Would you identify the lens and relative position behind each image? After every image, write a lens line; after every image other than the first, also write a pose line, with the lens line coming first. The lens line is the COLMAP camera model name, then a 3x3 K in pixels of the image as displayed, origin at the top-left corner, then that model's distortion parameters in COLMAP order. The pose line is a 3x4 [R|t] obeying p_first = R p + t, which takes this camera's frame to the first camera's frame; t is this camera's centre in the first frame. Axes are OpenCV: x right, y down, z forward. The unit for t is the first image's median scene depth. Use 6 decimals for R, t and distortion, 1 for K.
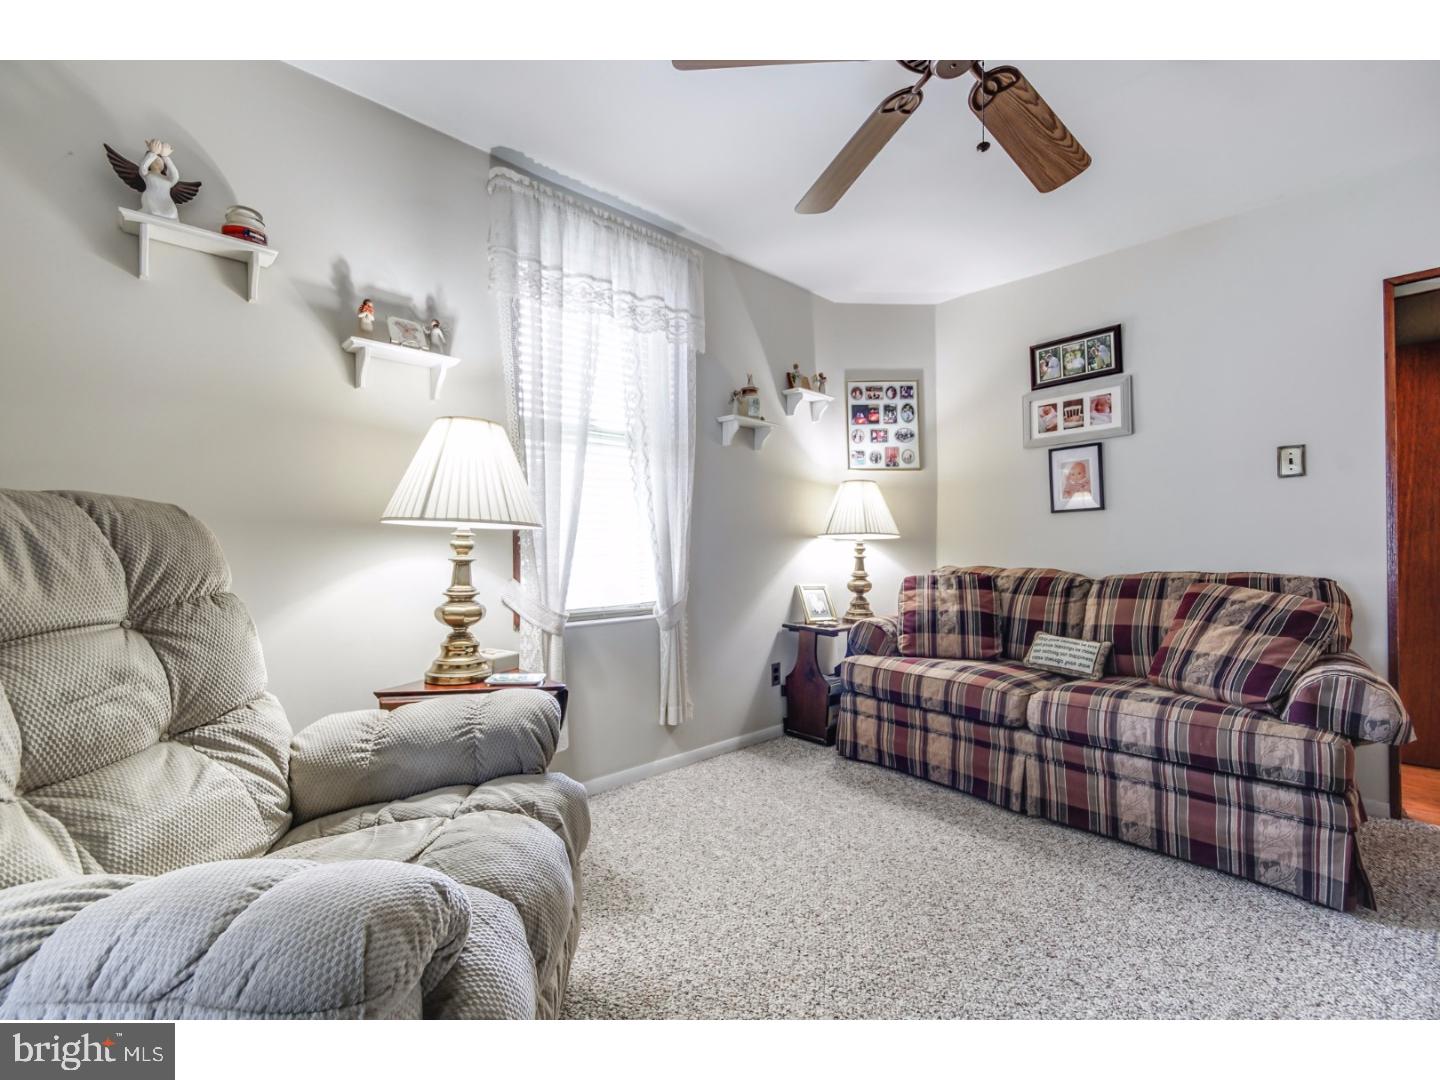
lens RADIAL K [[594.8, 0, 731.8], [0, 594.8, 542.5], [0, 0, 1]] dist [-0.000587, 0.000007]
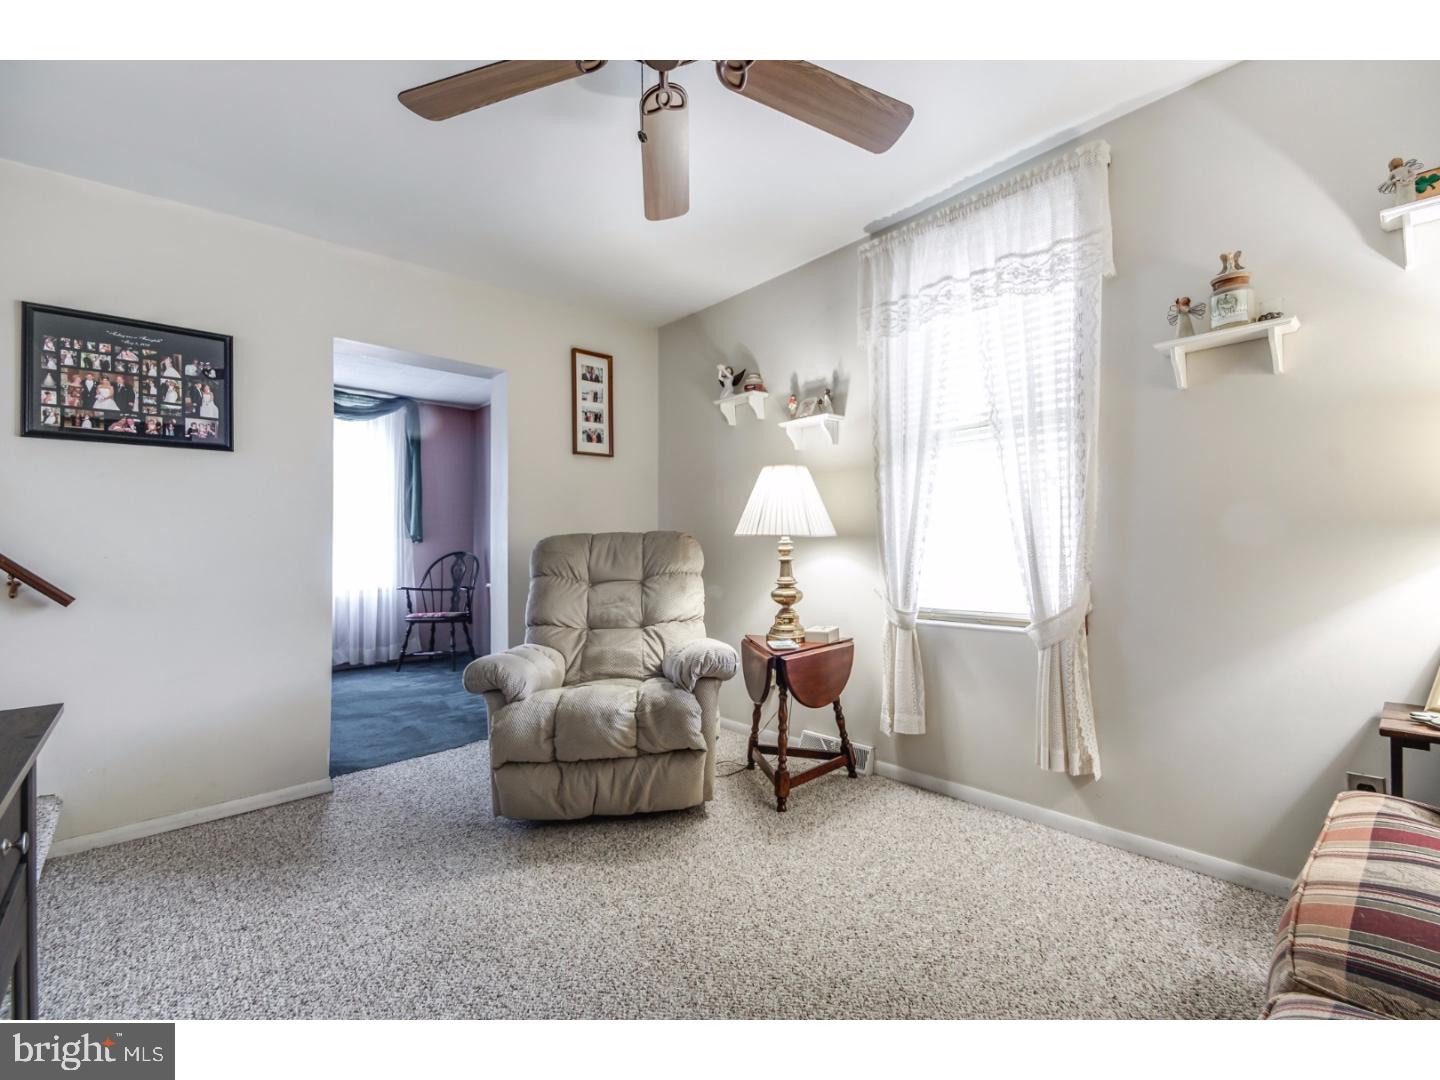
lens RADIAL K [[594.8, 0, 731.8], [0, 594.8, 542.5], [0, 0, 1]] dist [-0.000587, 0.000007]
pose [[0.035085, -0.015475, -0.999265, 0.965326], [0.018474, 0.999719, -0.014833, 0.005686], [0.999214, -0.017940, 0.035361, 0.773457]]
